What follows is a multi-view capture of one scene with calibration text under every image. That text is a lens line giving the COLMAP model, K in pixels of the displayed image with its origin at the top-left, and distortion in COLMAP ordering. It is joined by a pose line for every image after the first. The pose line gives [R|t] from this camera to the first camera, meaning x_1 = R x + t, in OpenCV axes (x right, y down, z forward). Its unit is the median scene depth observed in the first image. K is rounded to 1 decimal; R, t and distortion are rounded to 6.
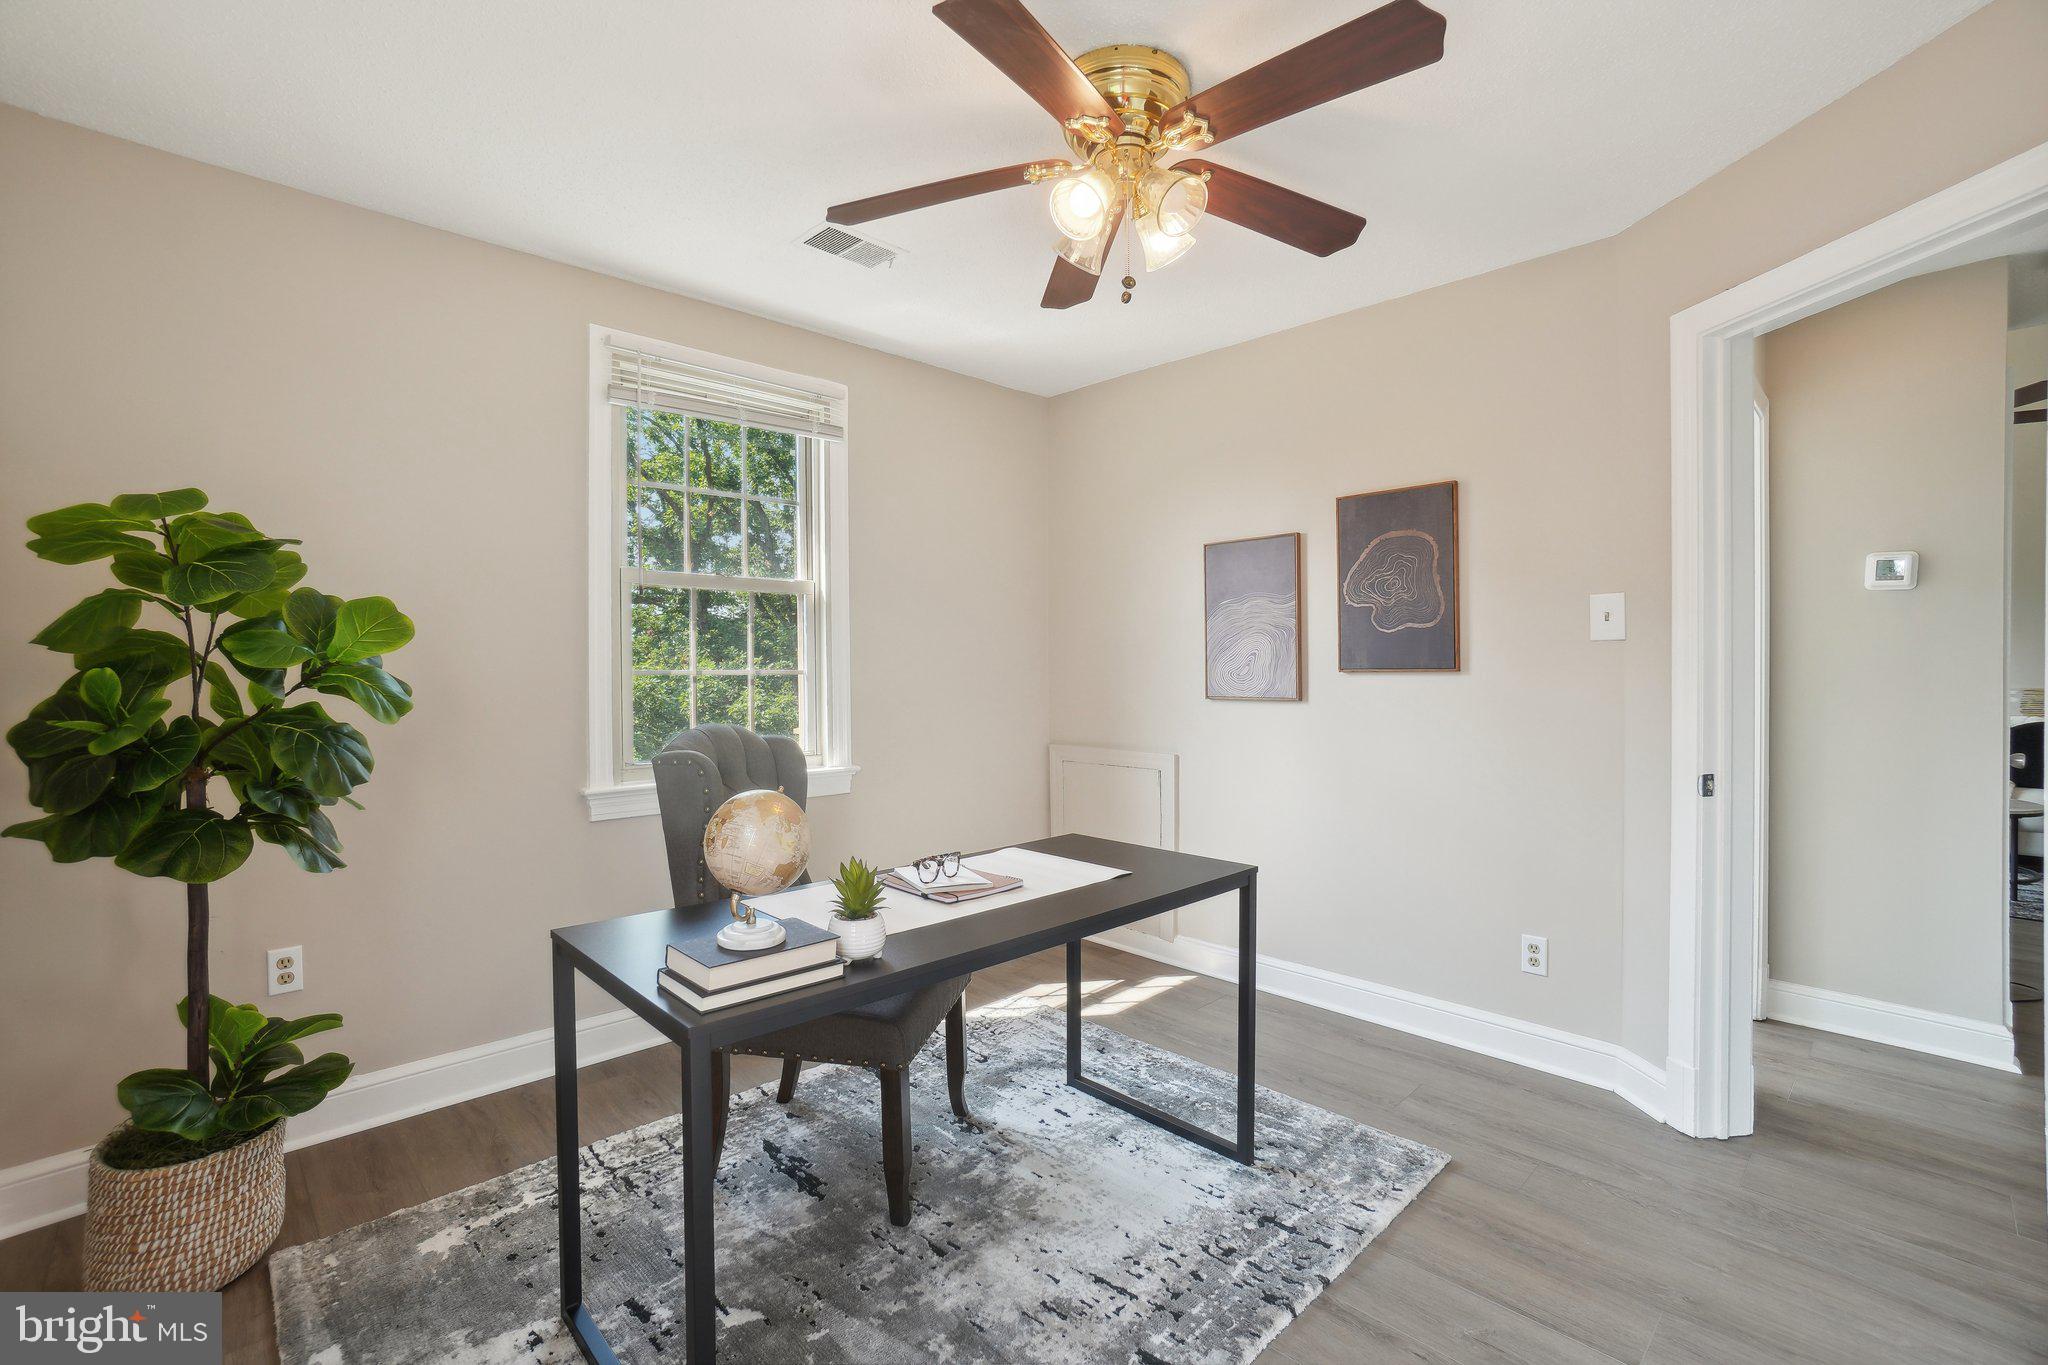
lens RADIAL K [[902.6, 0, 1020.7], [0, 902.6, 673.9], [0, 0, 1]] dist [-0.040247, 0.012742]
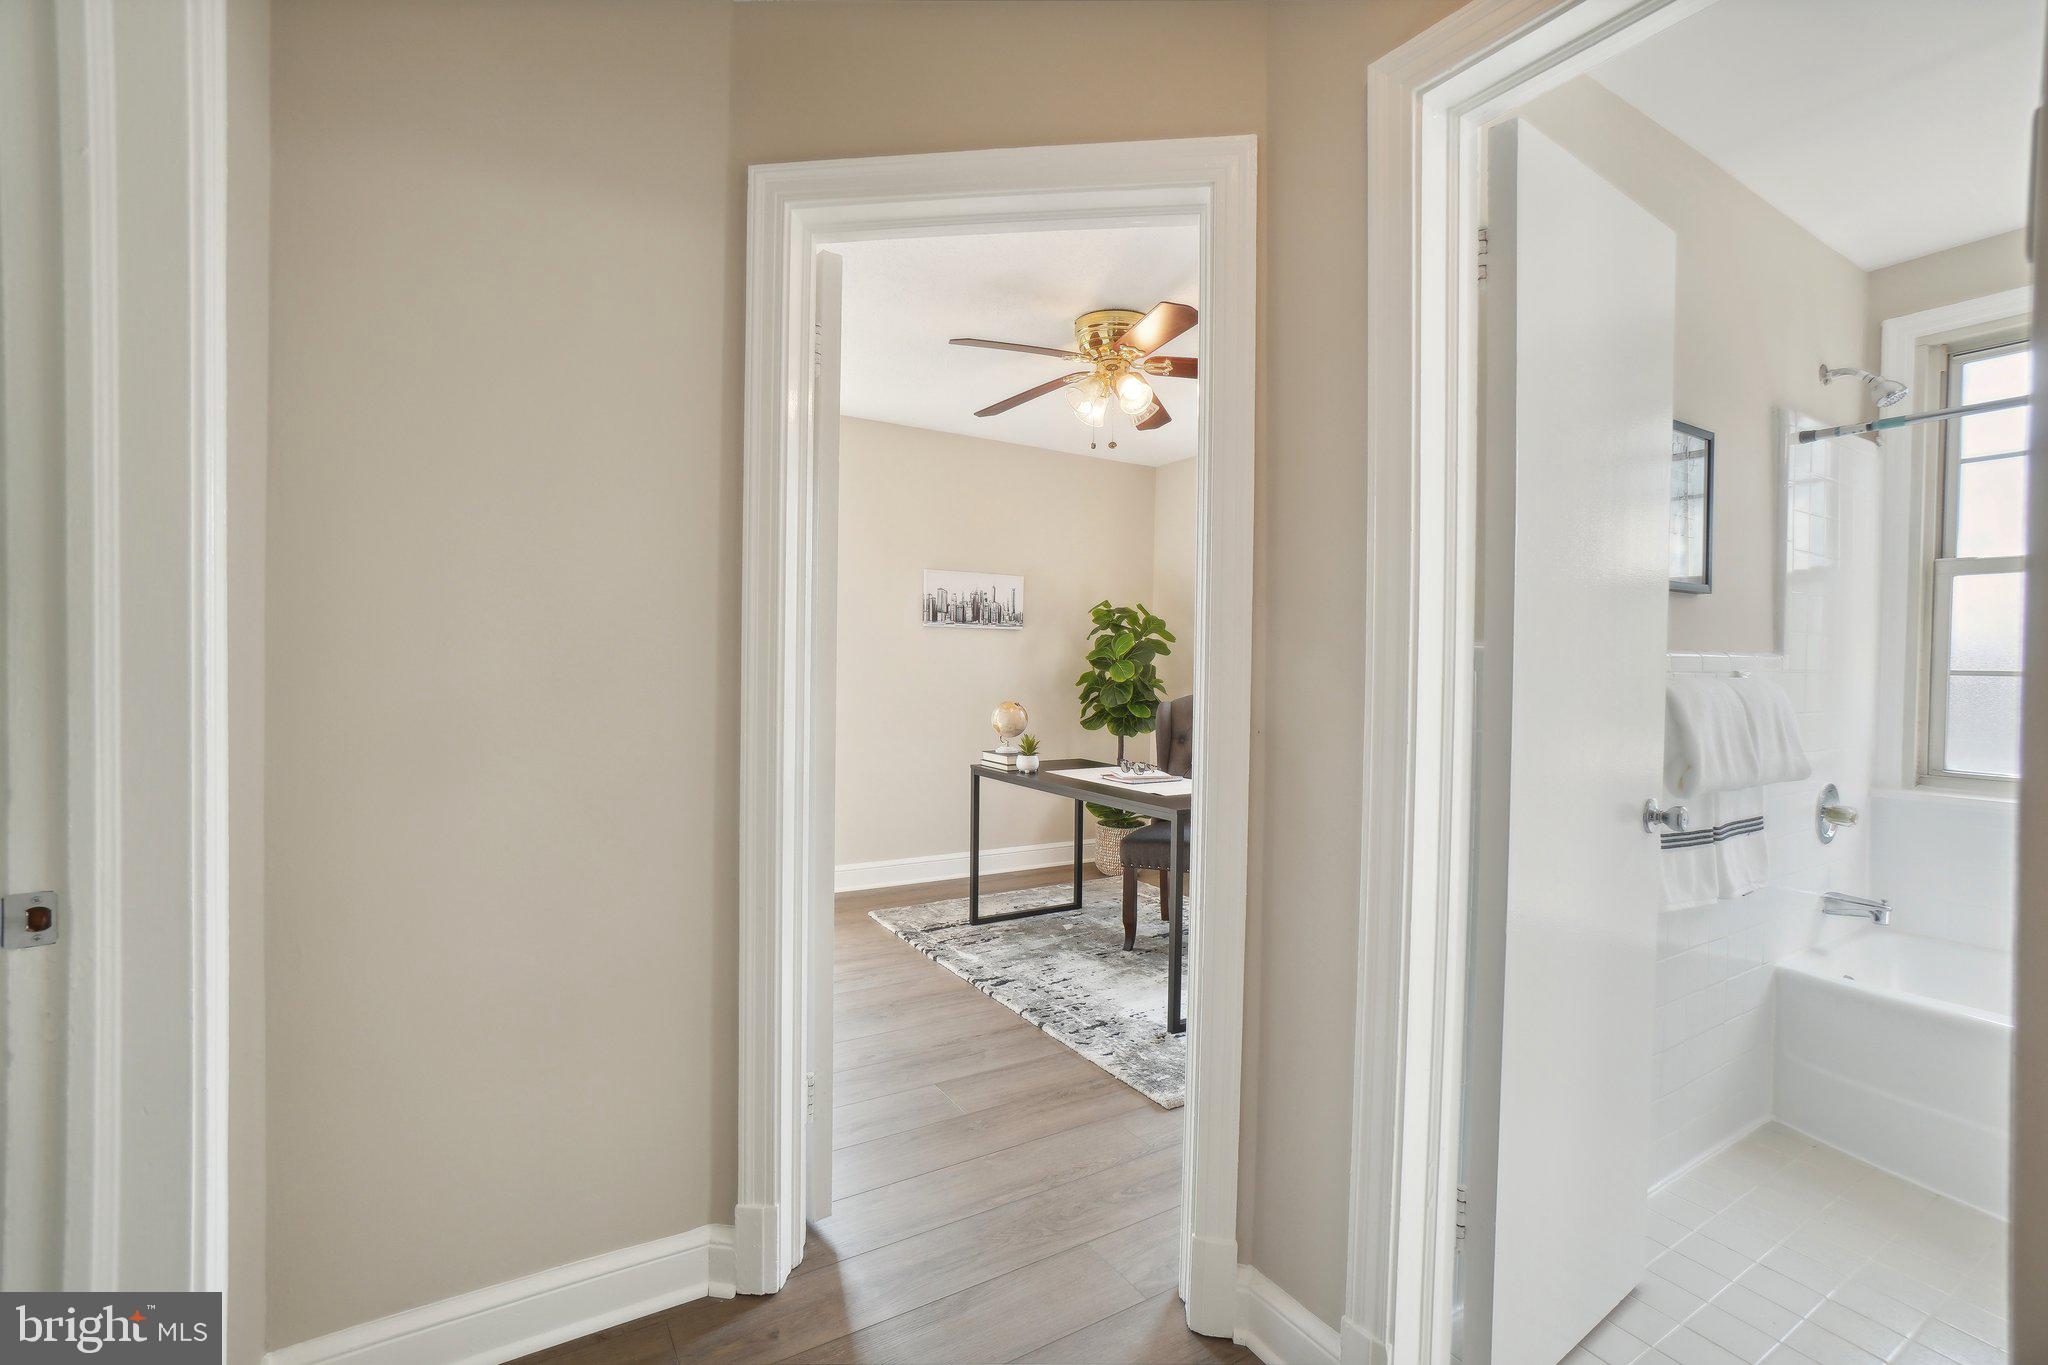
lens RADIAL K [[902.6, 0, 1020.7], [0, 902.6, 679.5], [0, 0, 1]] dist [-0.040247, 0.012742]
pose [[-0.217220, 0.018099, -0.975955, 1.866597], [-0.018378, 0.999575, 0.022628, -0.006334], [0.975950, 0.022852, -0.216795, 1.228418]]
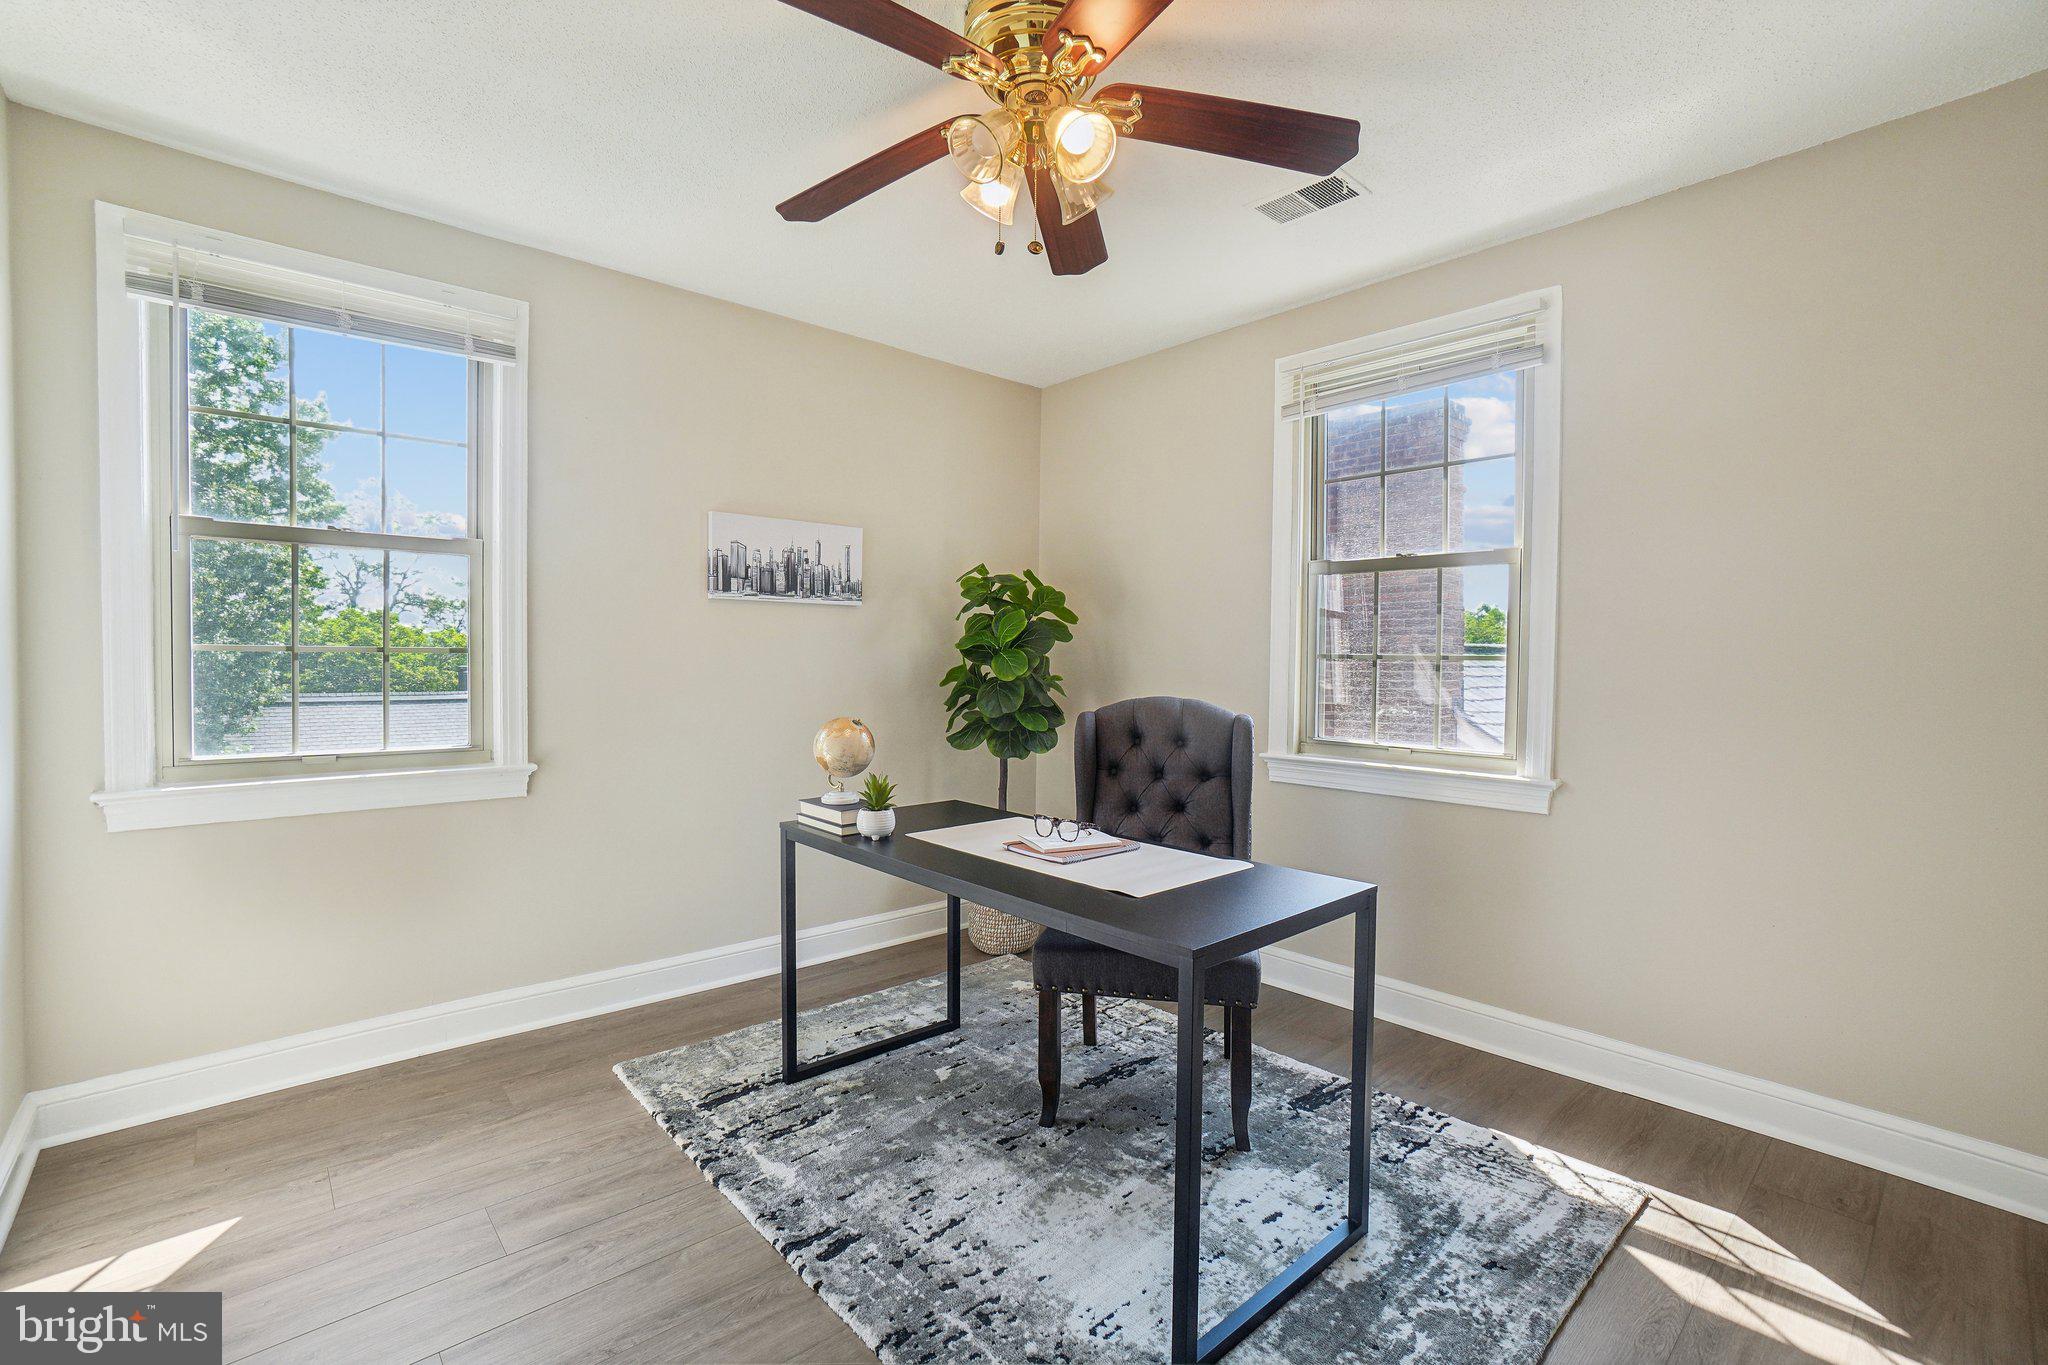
lens RADIAL K [[902.6, 0, 1017.8], [0, 902.6, 679.4], [0, 0, 1]] dist [-0.040247, 0.012742]
pose [[-0.038391, 0.029052, -0.998840, 1.064135], [-0.013620, 0.999469, 0.029594, -0.001471], [0.999170, 0.014740, -0.037975, 1.037519]]
